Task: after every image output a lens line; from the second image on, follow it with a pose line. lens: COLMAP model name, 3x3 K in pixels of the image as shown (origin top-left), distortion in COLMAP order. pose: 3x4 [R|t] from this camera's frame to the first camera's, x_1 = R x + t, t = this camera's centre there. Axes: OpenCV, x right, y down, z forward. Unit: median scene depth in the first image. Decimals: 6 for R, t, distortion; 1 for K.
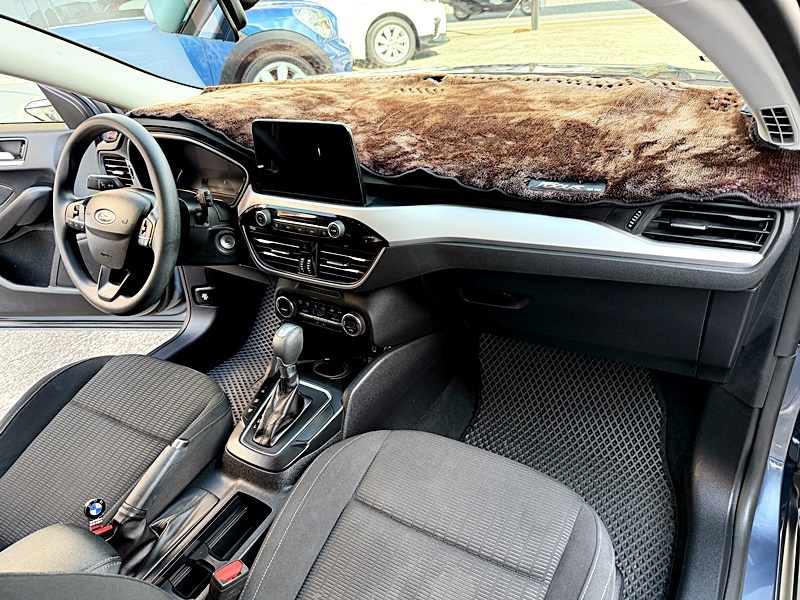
lens RADIAL K [[557.1, 0, 397.7], [0, 557.1, 306.9], [0, 0, 1]] dist [0.093089, -0.135210]
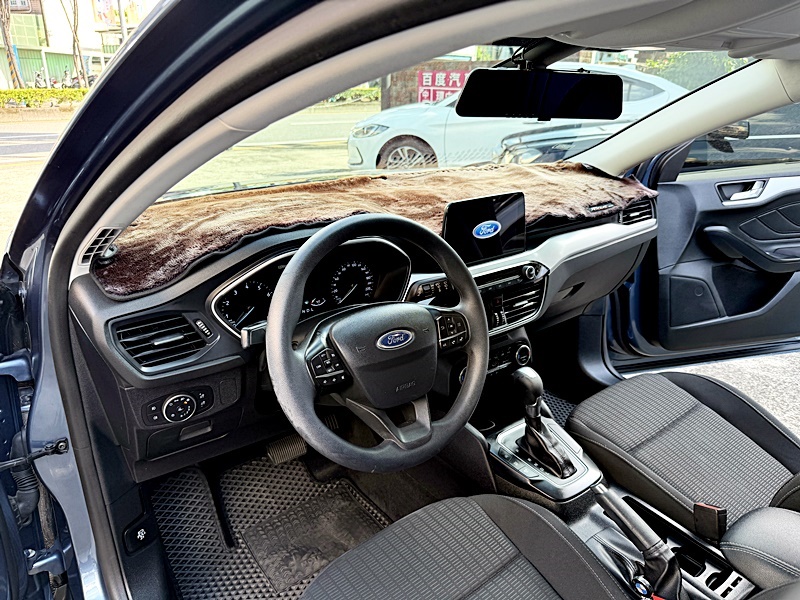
lens RADIAL K [[564.8, 0, 400.0], [0, 564.8, 300.0], [0, 0, 1]] dist [0.058094, -0.086505]
pose [[0.350428, -0.227093, 0.908641, -1.234412], [0.449835, 0.891745, 0.049386, -0.248065], [-0.821491, 0.391433, 0.414647, 0.671019]]
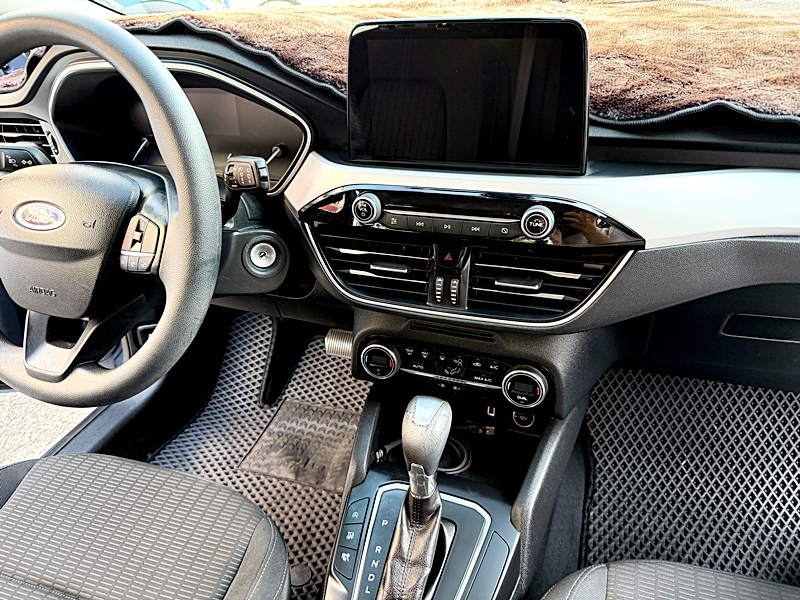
lens RADIAL K [[564.8, 0, 400.0], [0, 564.8, 300.0], [0, 0, 1]] dist [0.058094, -0.086505]
pose [[0.975284, -0.060108, 0.212624, -0.326366], [0.063981, 0.997886, -0.011376, -0.060535], [-0.211491, 0.024699, 0.977068, 0.452891]]
